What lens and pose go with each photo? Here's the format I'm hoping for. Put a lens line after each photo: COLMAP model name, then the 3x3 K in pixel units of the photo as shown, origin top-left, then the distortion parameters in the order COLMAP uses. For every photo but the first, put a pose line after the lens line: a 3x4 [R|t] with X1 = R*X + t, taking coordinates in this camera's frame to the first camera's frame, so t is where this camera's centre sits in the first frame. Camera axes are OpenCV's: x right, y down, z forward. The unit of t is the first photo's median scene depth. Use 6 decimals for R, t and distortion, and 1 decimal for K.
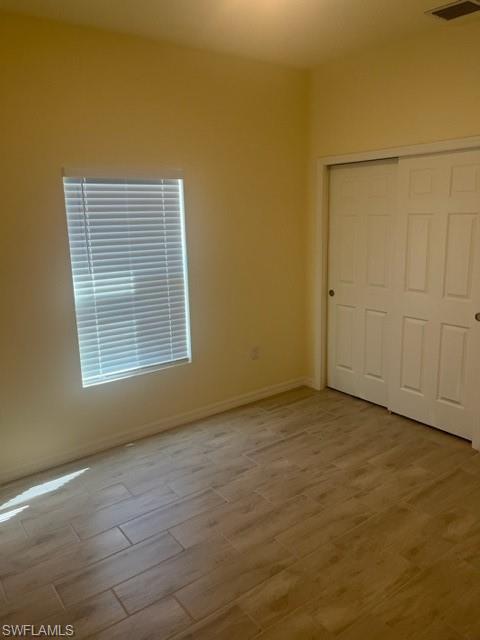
lens RADIAL K [[479.0, 0, 239.9], [0, 479.0, 319.9], [0, 0, 1]] dist [0.005329, 0.000143]
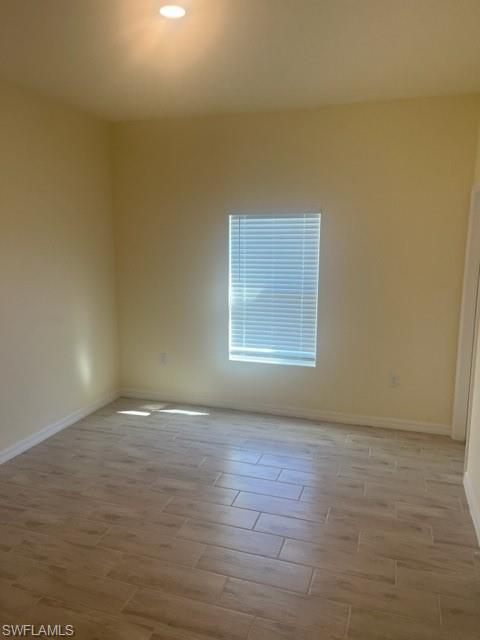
lens RADIAL K [[479.0, 0, 238.1], [0, 479.0, 319.4], [0, 0, 1]] dist [0.005329, 0.000143]
pose [[0.545670, 0.208891, -0.811547, 0.816385], [-0.169652, 0.975917, 0.137128, -0.177882], [0.820647, 0.062854, 0.567968, 0.198889]]
